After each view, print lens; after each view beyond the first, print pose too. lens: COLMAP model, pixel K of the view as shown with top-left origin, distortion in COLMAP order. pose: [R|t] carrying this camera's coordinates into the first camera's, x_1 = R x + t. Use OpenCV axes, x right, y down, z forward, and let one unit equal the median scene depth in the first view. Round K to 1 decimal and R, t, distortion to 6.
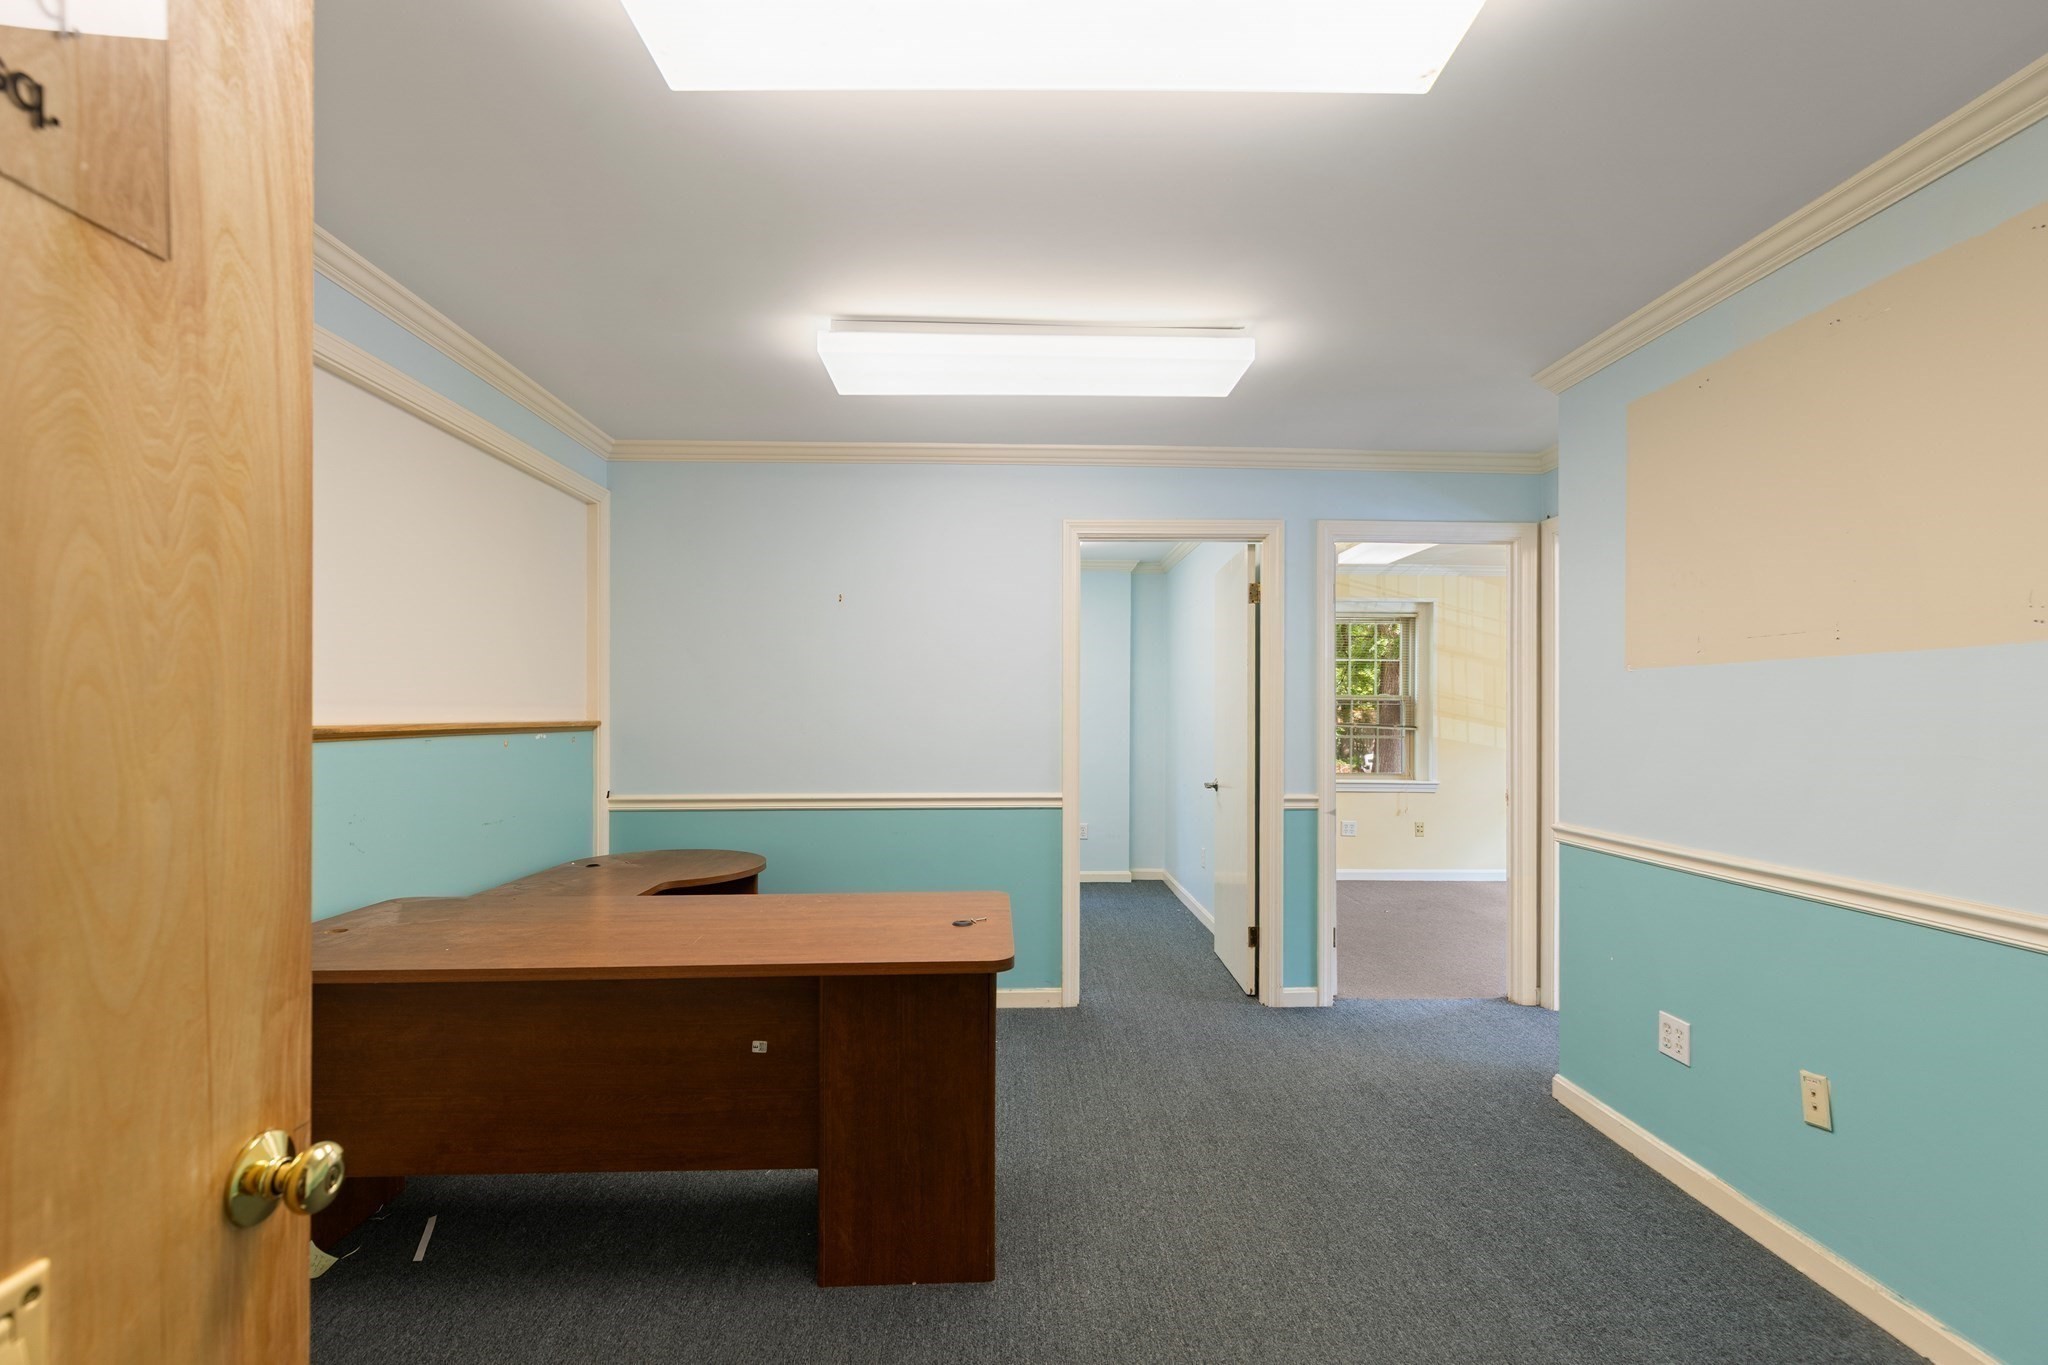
lens RADIAL K [[941.6, 0, 1030.6], [0, 941.6, 711.2], [0, 0, 1]] dist [0.002777, -0.000394]
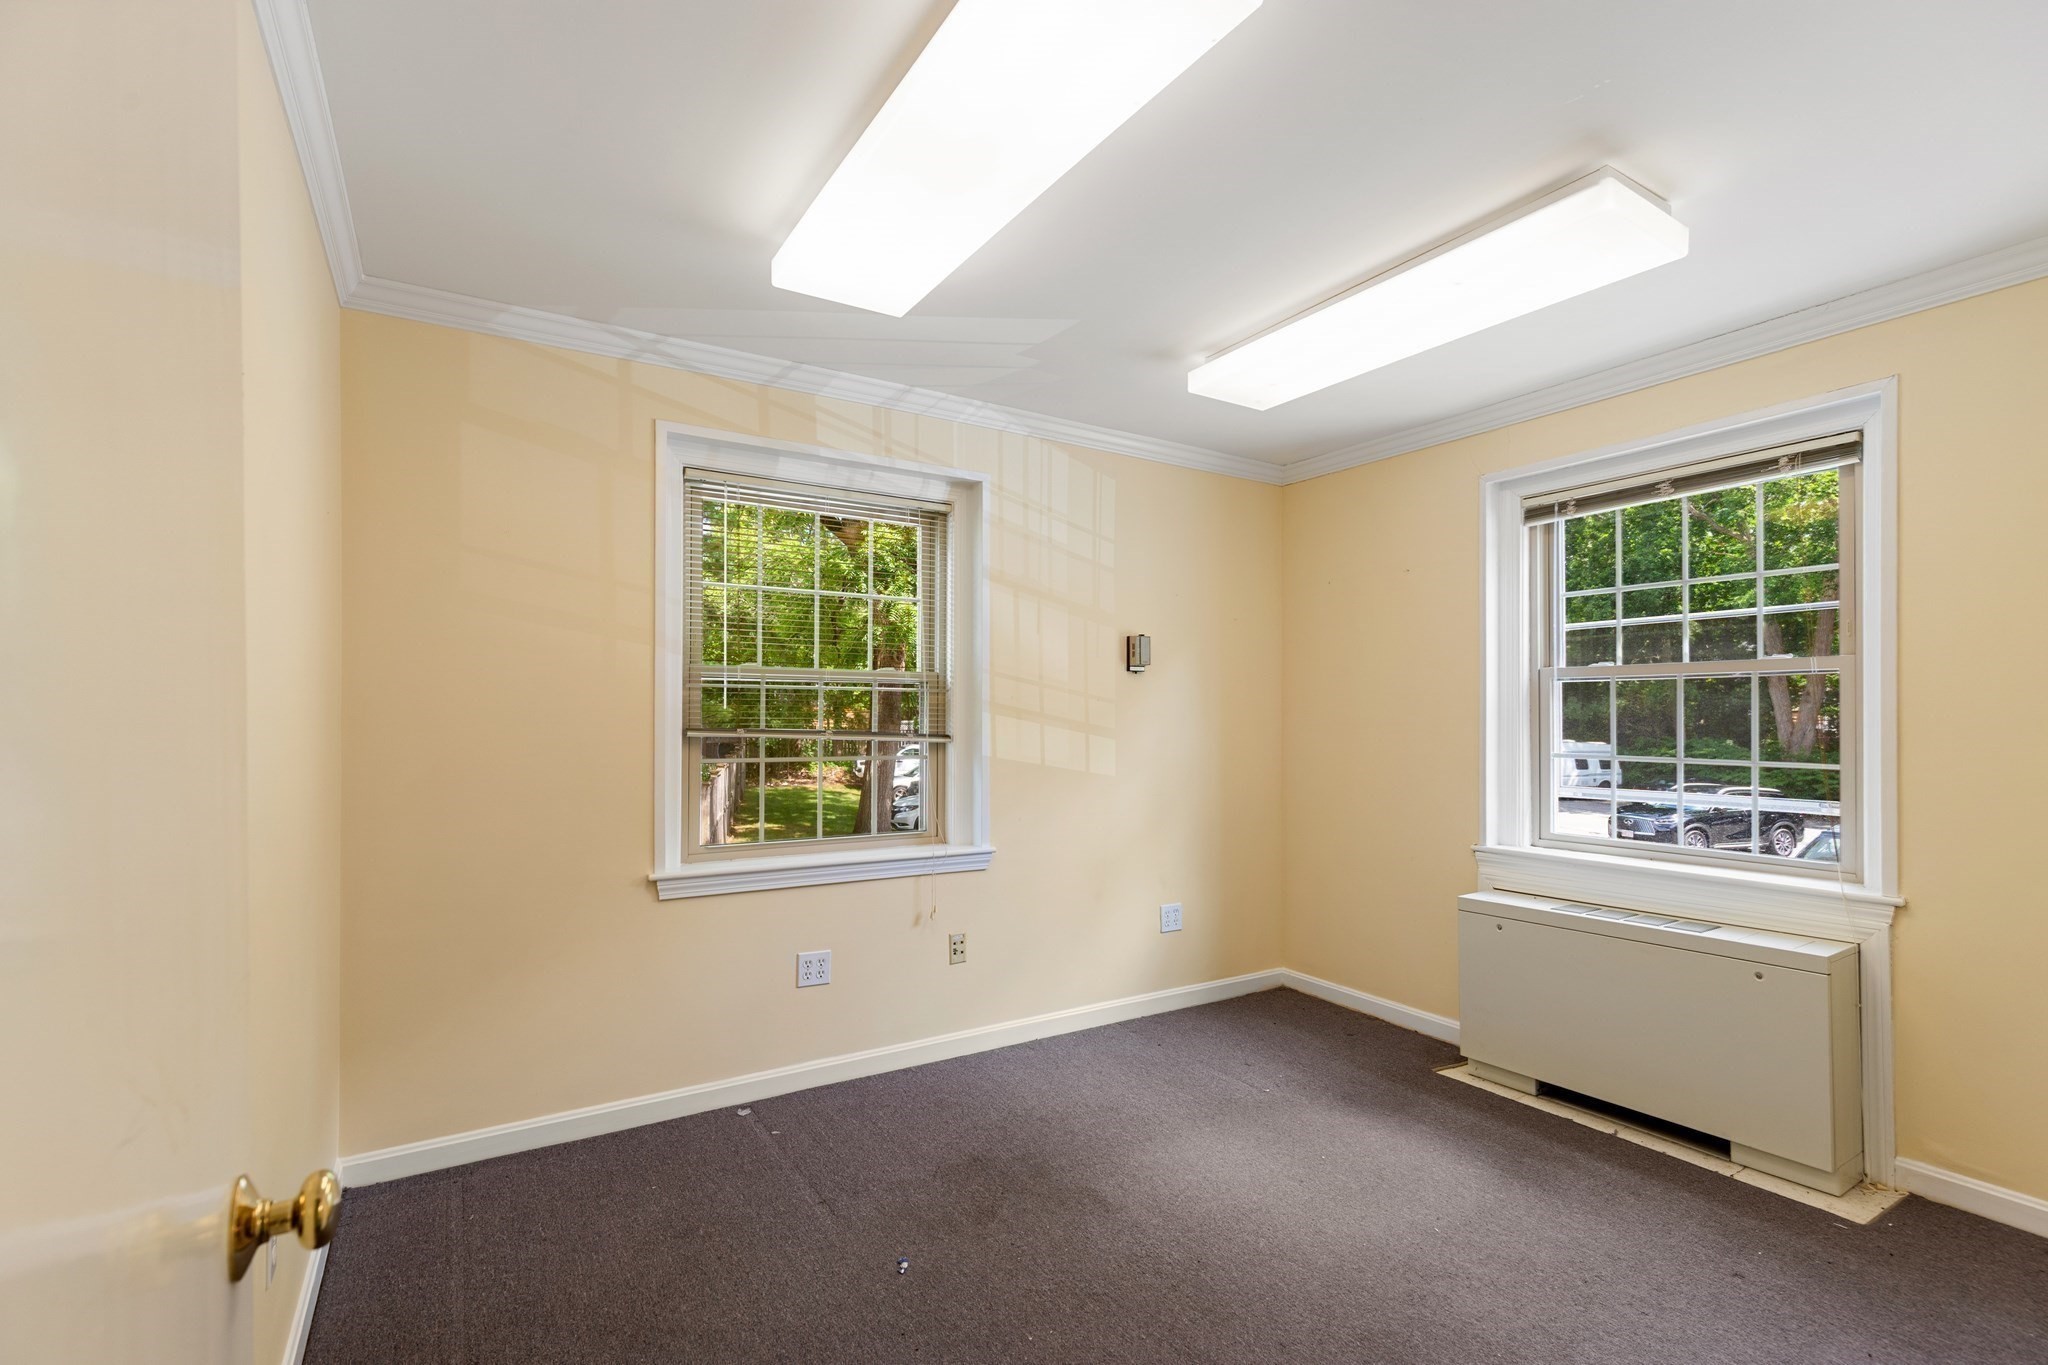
lens RADIAL K [[941.6, 0, 1030.6], [0, 941.6, 711.2], [0, 0, 1]] dist [0.002777, -0.000394]
pose [[0.866870, -0.001261, 0.498533, 0.202385], [0.001551, 0.999999, -0.000168, 0.004008], [-0.498532, 0.000918, 0.866871, 0.555799]]
